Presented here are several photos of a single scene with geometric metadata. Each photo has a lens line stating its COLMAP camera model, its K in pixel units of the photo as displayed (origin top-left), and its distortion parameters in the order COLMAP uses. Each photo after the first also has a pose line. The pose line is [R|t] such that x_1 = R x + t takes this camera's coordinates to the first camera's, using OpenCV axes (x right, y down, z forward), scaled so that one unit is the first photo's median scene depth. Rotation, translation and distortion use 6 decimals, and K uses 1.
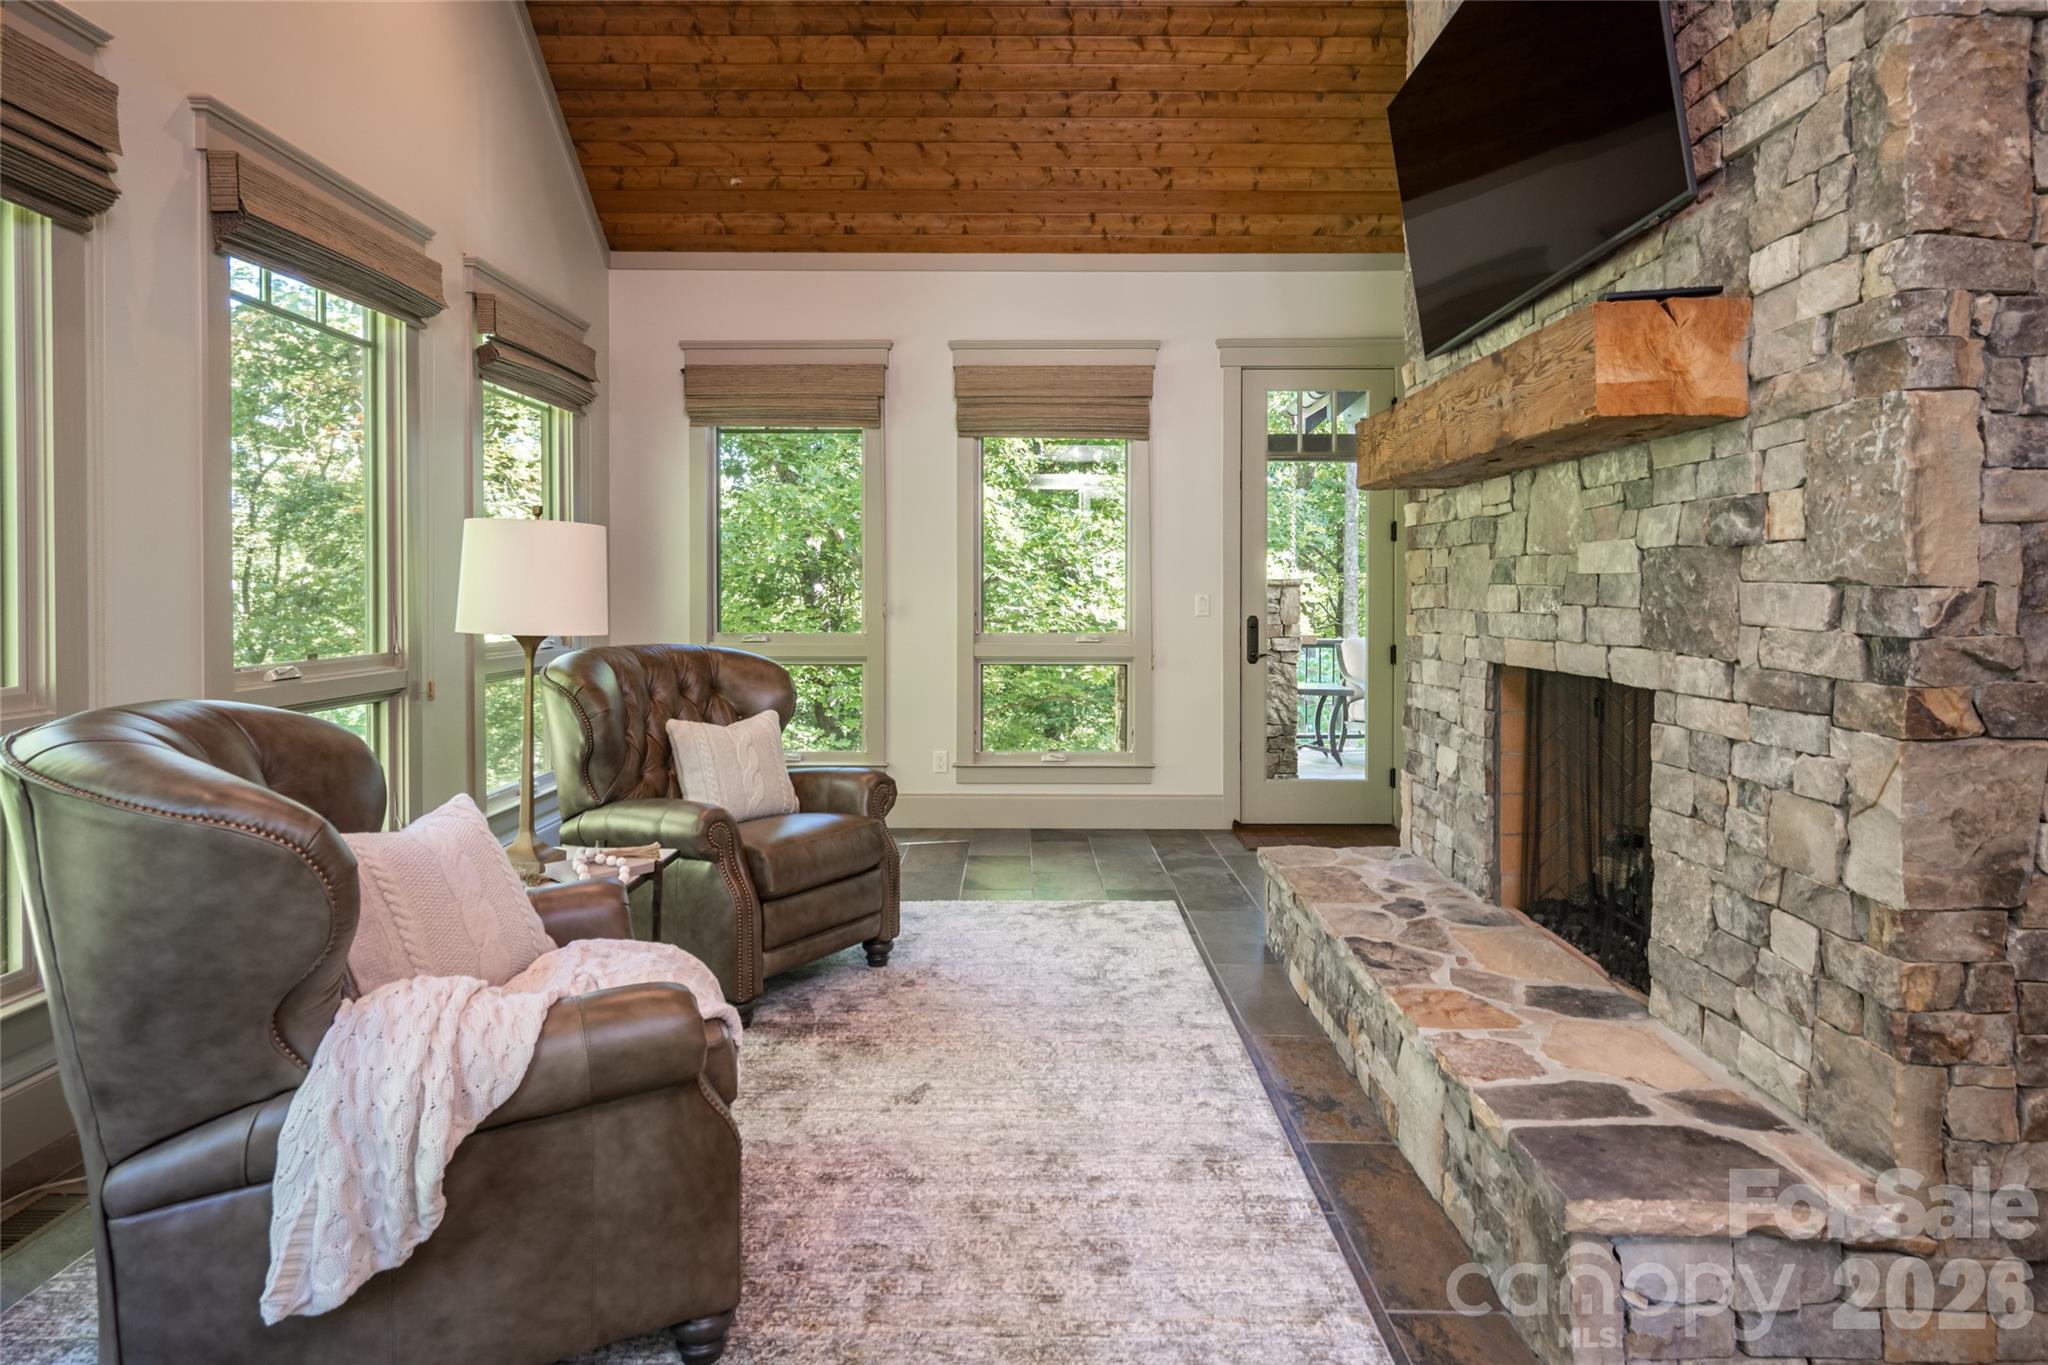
lens RADIAL K [[1092.4, 0, 1023.5], [0, 1092.4, 606.7], [0, 0, 1]] dist [-0.002661, 0.001199]
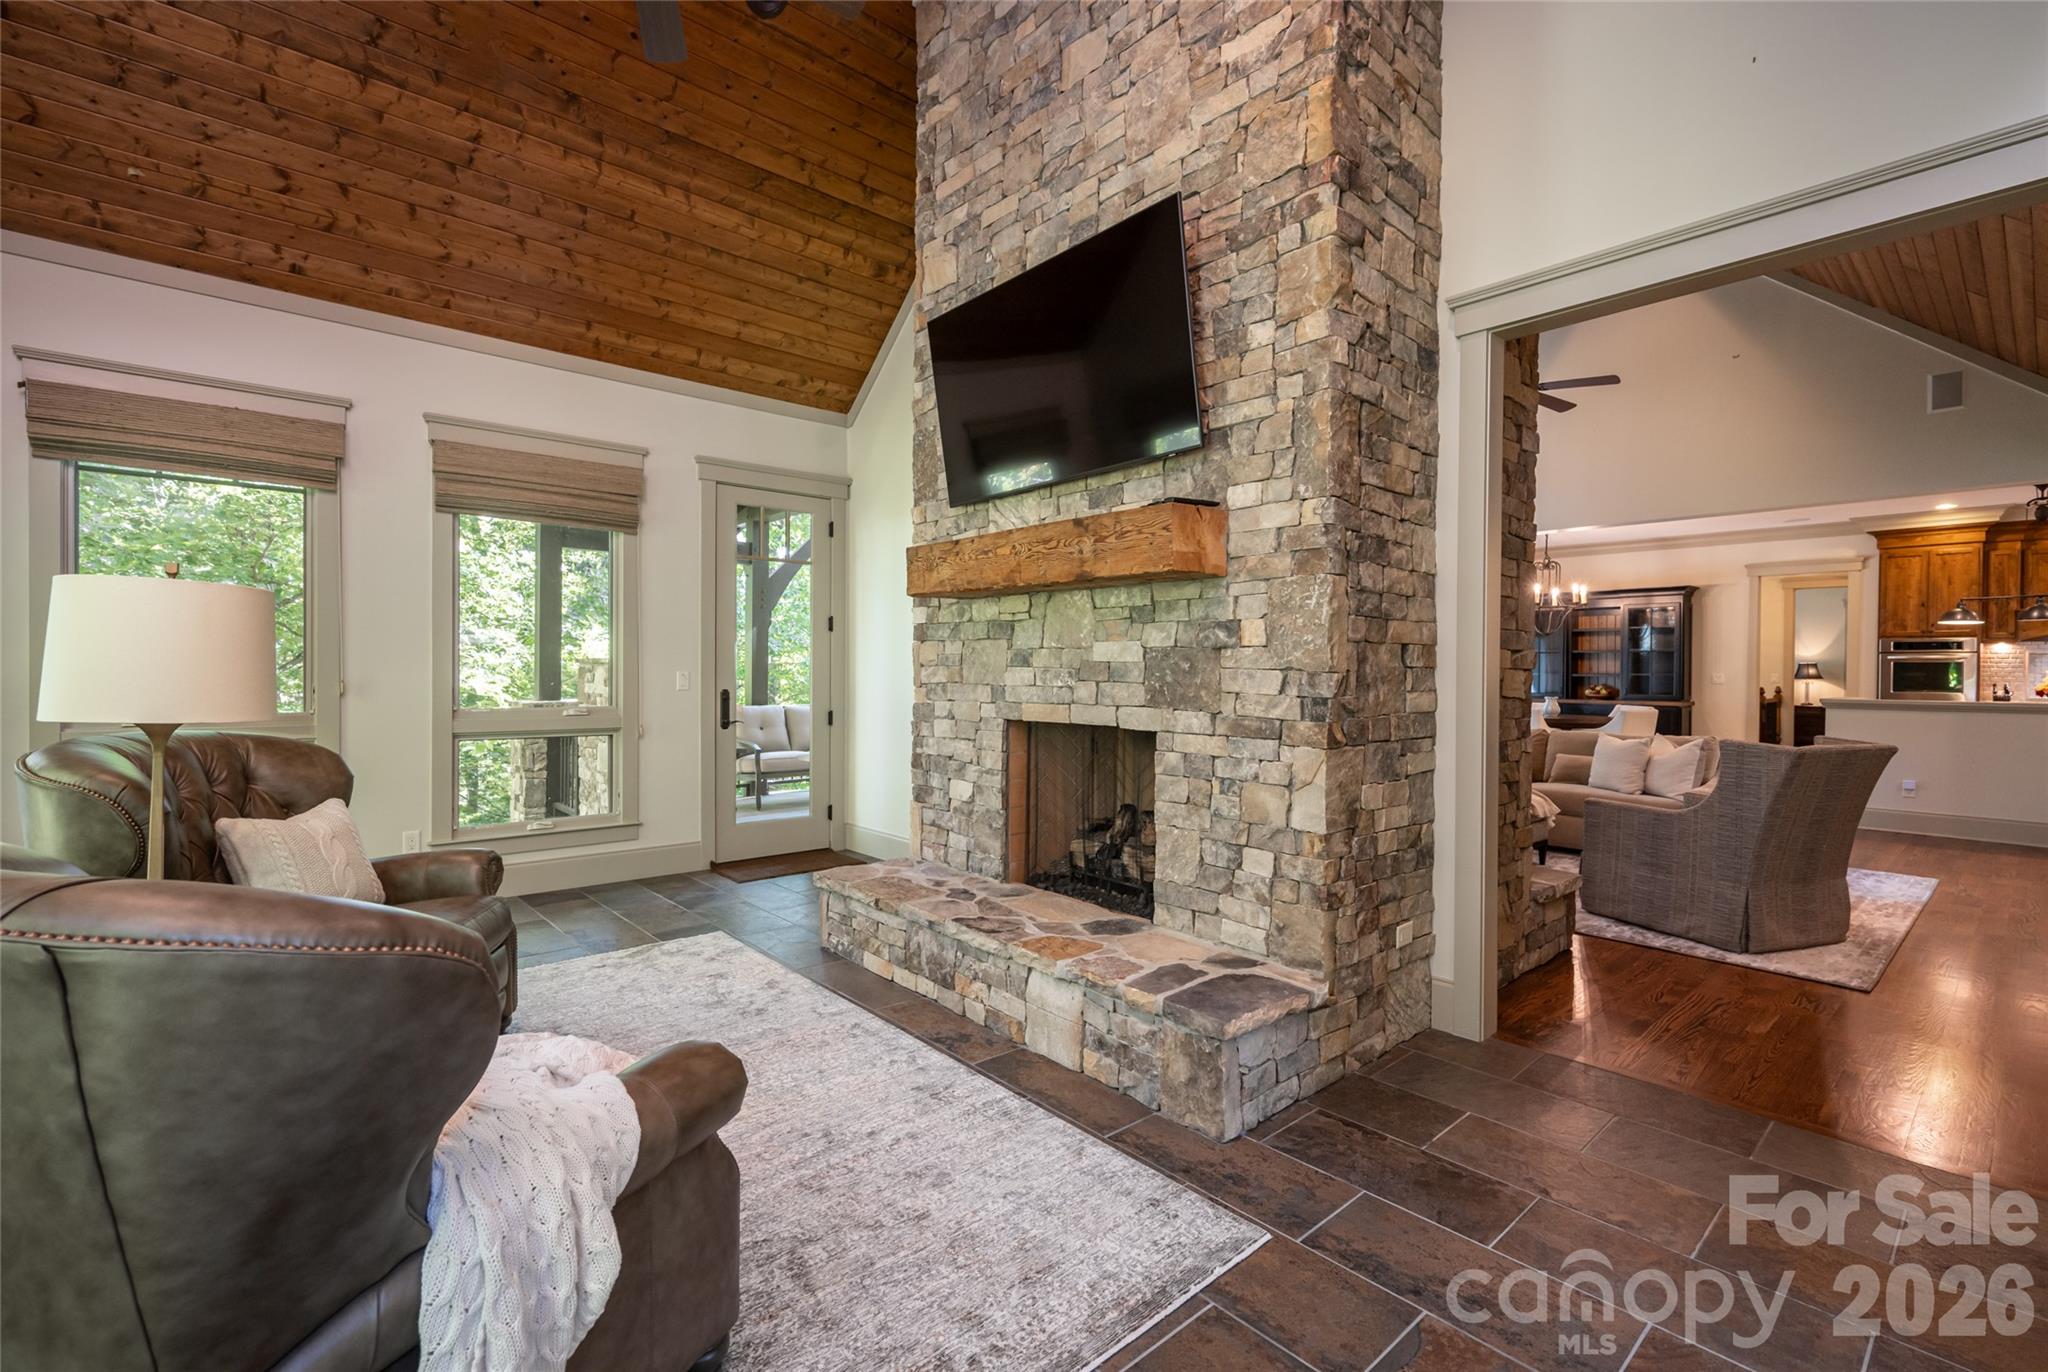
lens RADIAL K [[899.7, 0, 1024.8], [0, 899.7, 678.3], [0, 0, 1]] dist [0.001124, 0.000390]
pose [[0.749216, -0.002466, 0.662321, -0.479258], [0.003541, 0.999994, -0.000282, -0.005858], [-0.662317, 0.002557, 0.749220, 0.091254]]
